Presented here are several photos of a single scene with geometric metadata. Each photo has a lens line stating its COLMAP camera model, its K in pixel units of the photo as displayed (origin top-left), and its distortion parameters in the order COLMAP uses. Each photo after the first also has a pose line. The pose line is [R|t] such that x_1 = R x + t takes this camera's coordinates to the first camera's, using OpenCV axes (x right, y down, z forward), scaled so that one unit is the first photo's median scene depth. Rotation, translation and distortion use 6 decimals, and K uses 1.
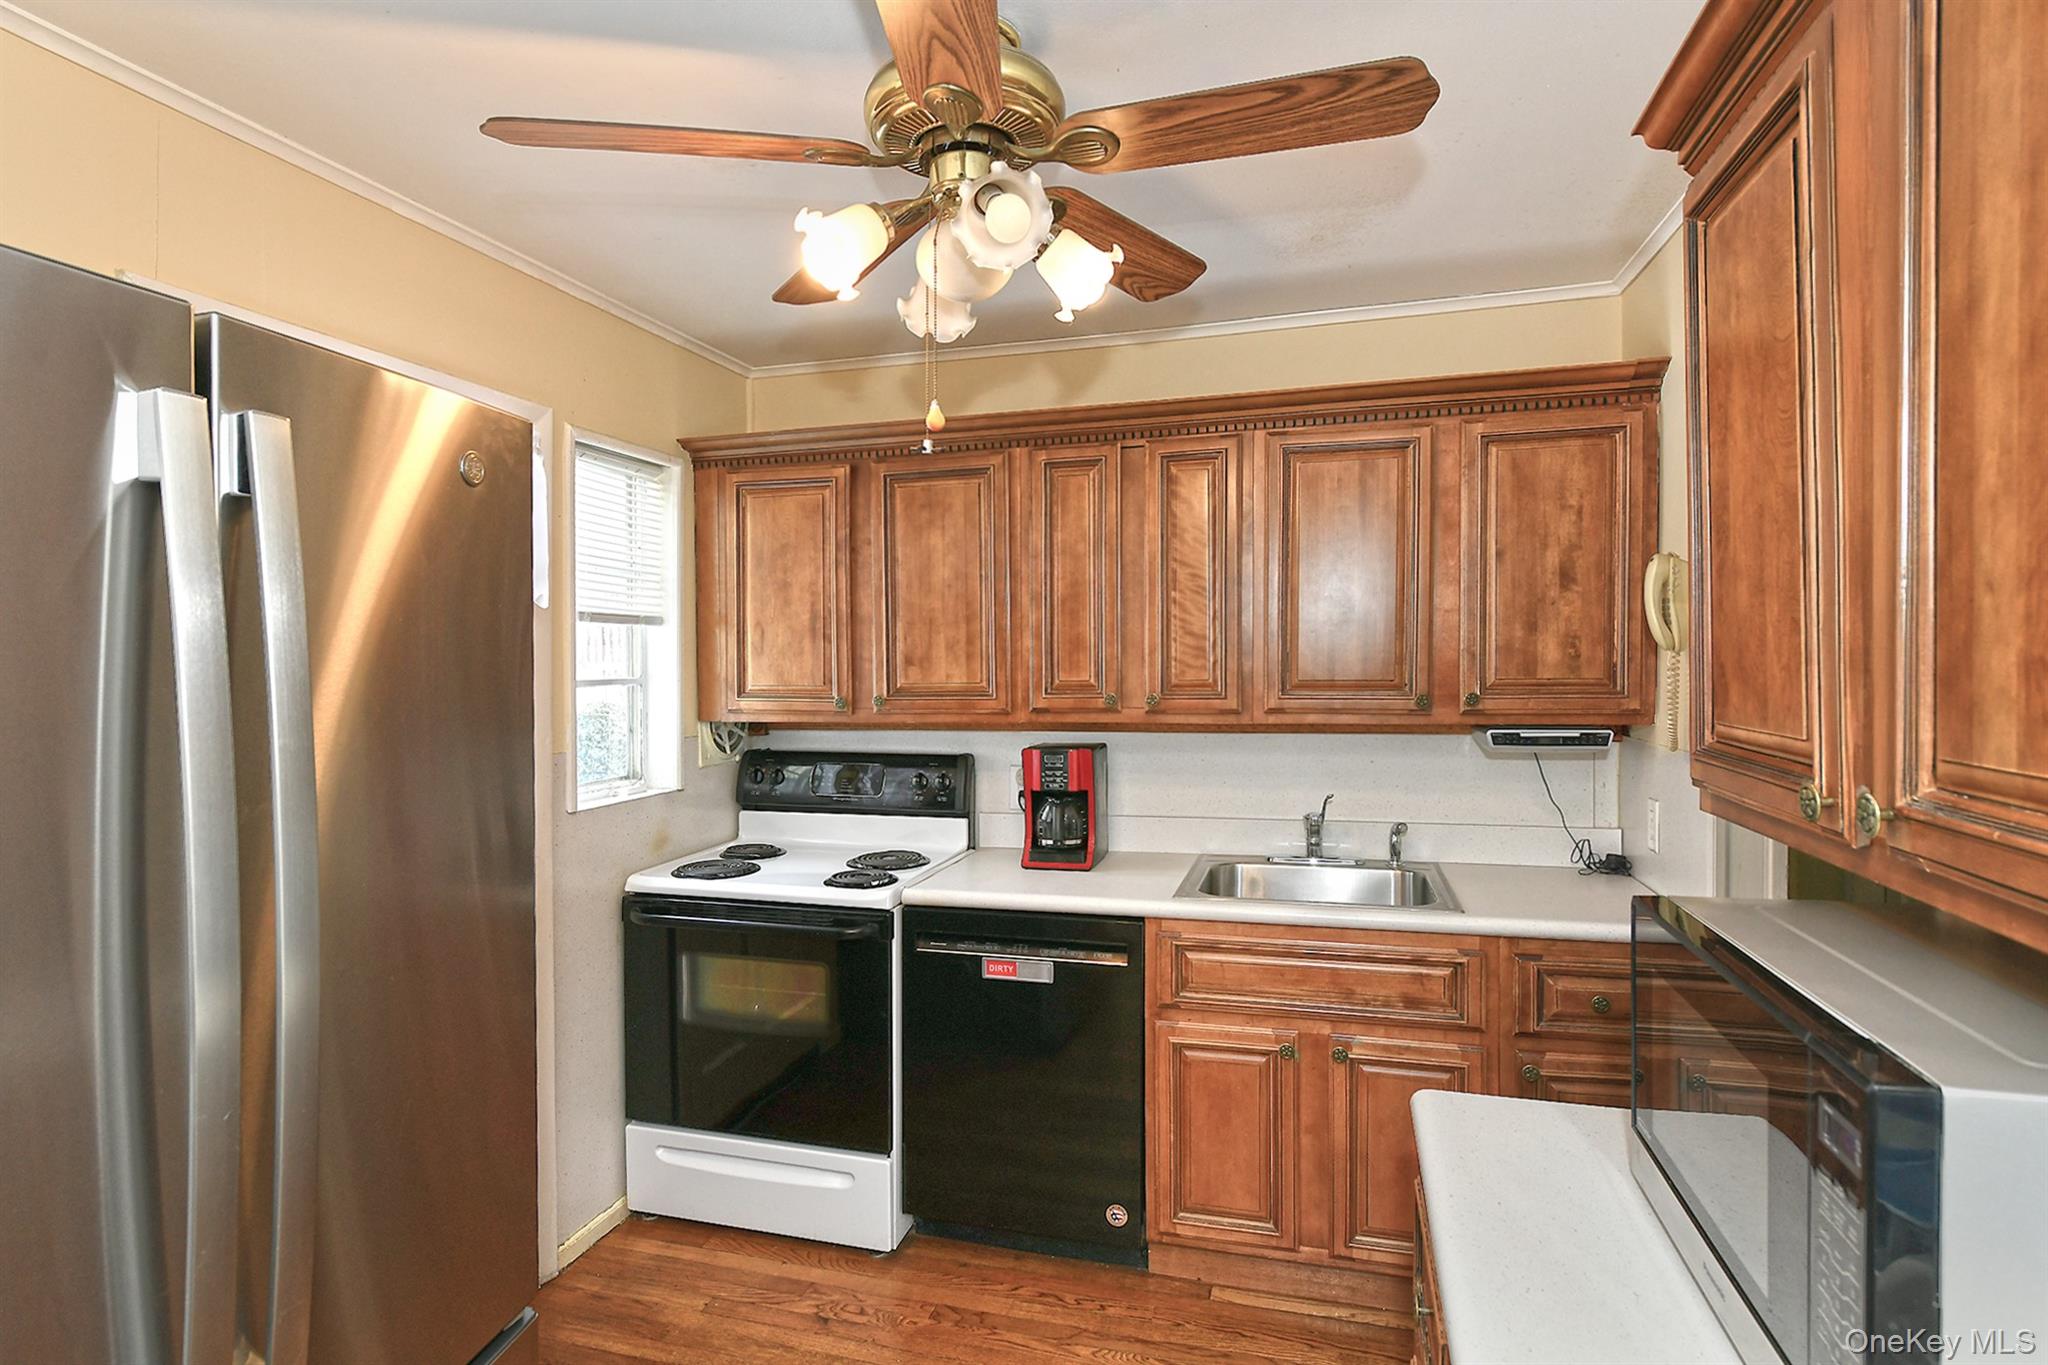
lens RADIAL K [[1104.6, 0, 1028.6], [0, 1104.6, 692.9], [0, 0, 1]] dist [-0.003817, -0.000157]
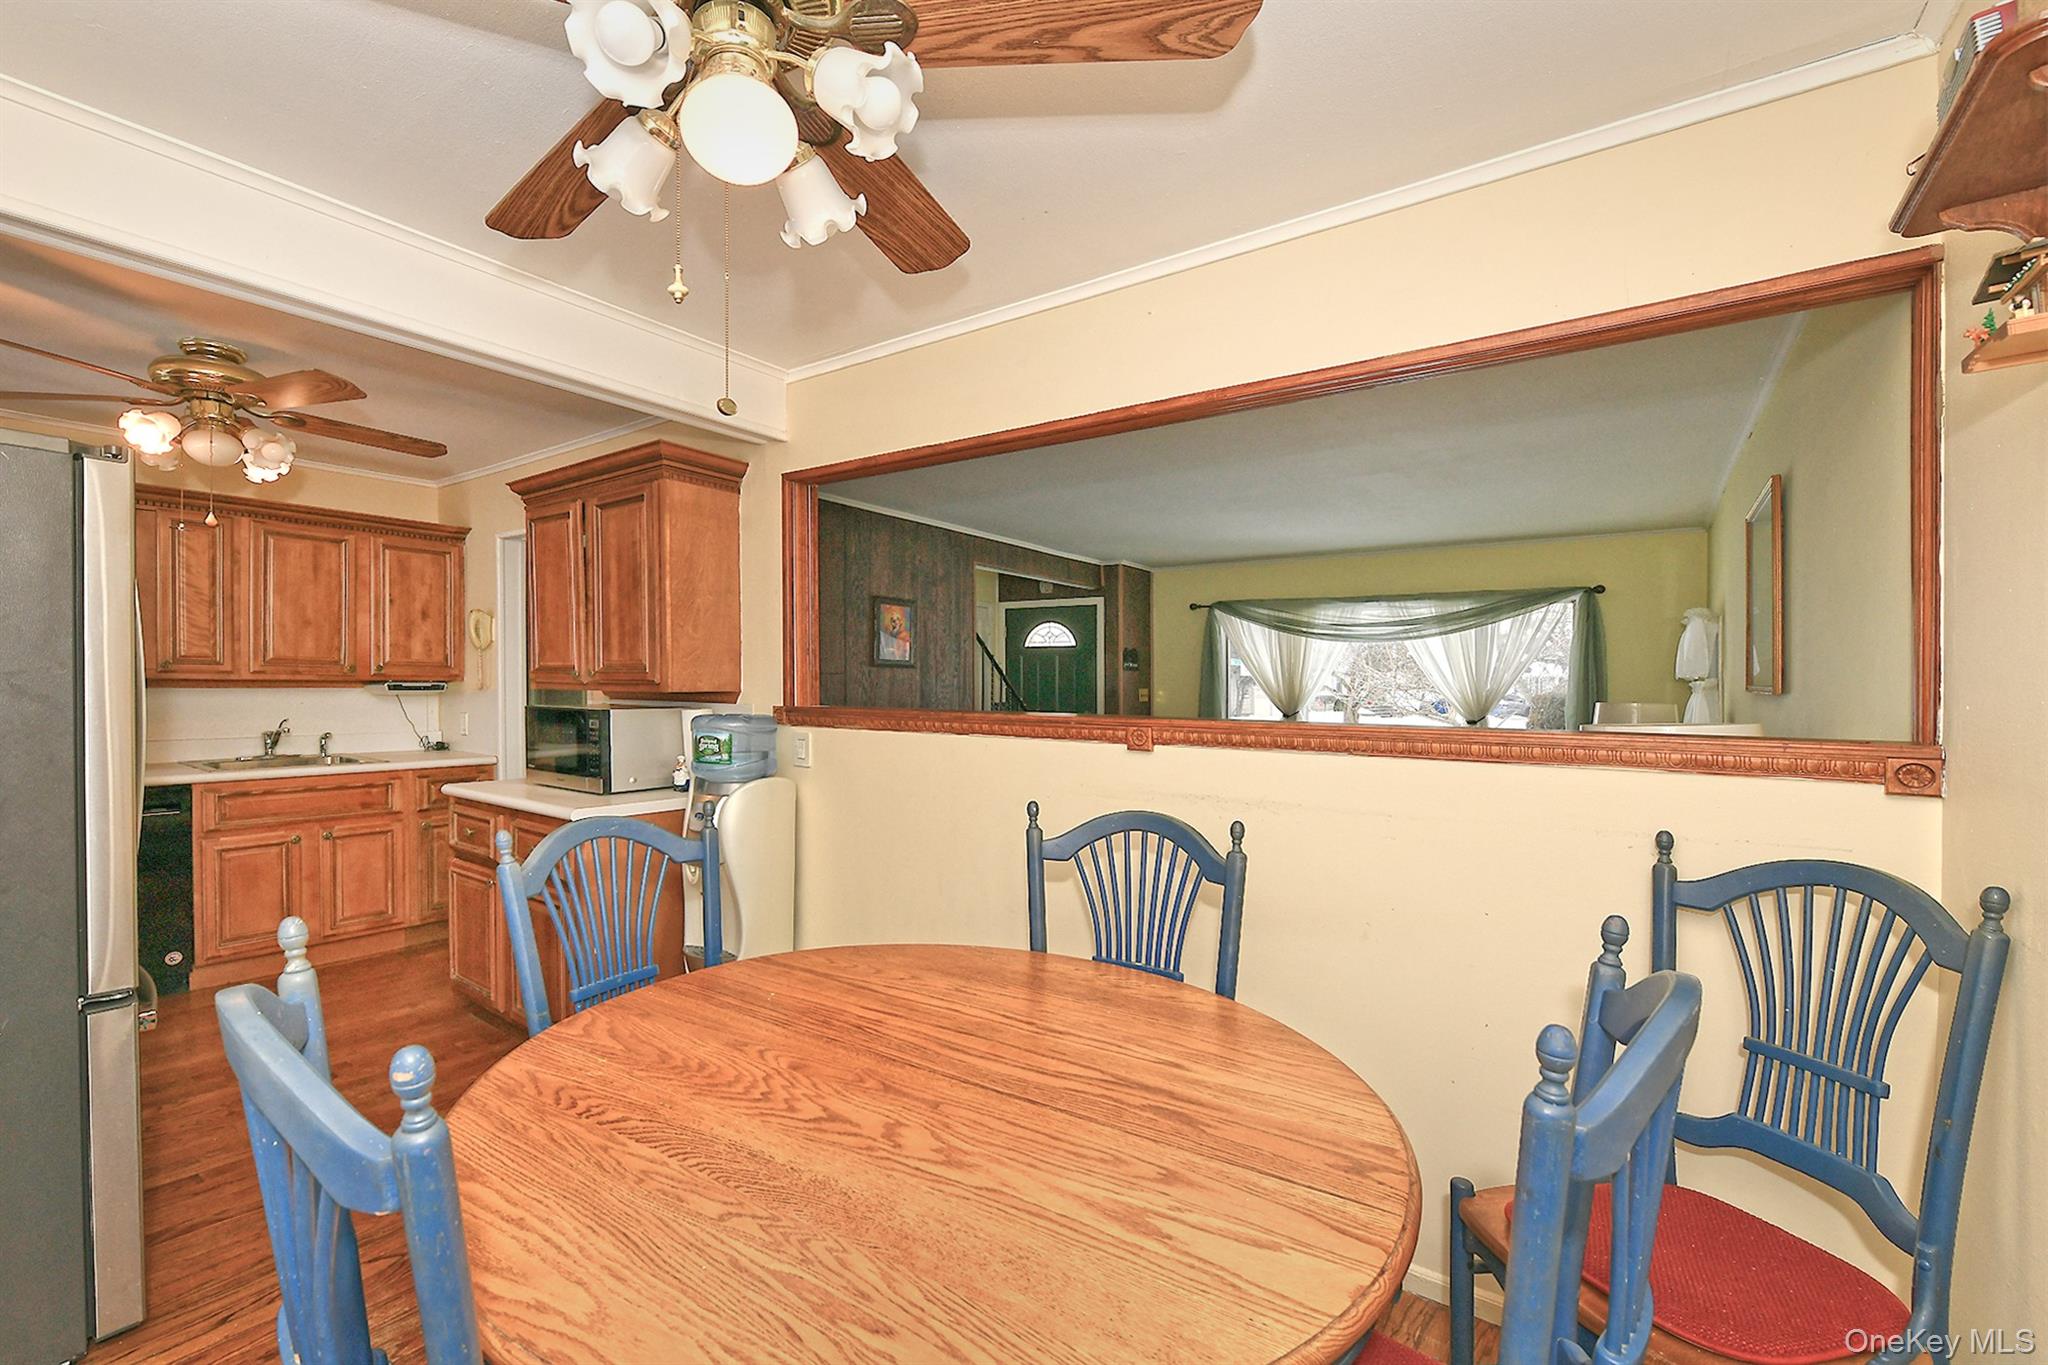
lens RADIAL K [[781.7, 0, 1038.1], [0, 781.7, 696.5], [0, 0, 1]] dist [-0.023672, 0.000104]
pose [[0.279818, -0.001390, 0.960052, -0.660682], [0.014983, 0.999883, -0.002919, 0.083965], [-0.959936, 0.015202, 0.279807, -0.626633]]
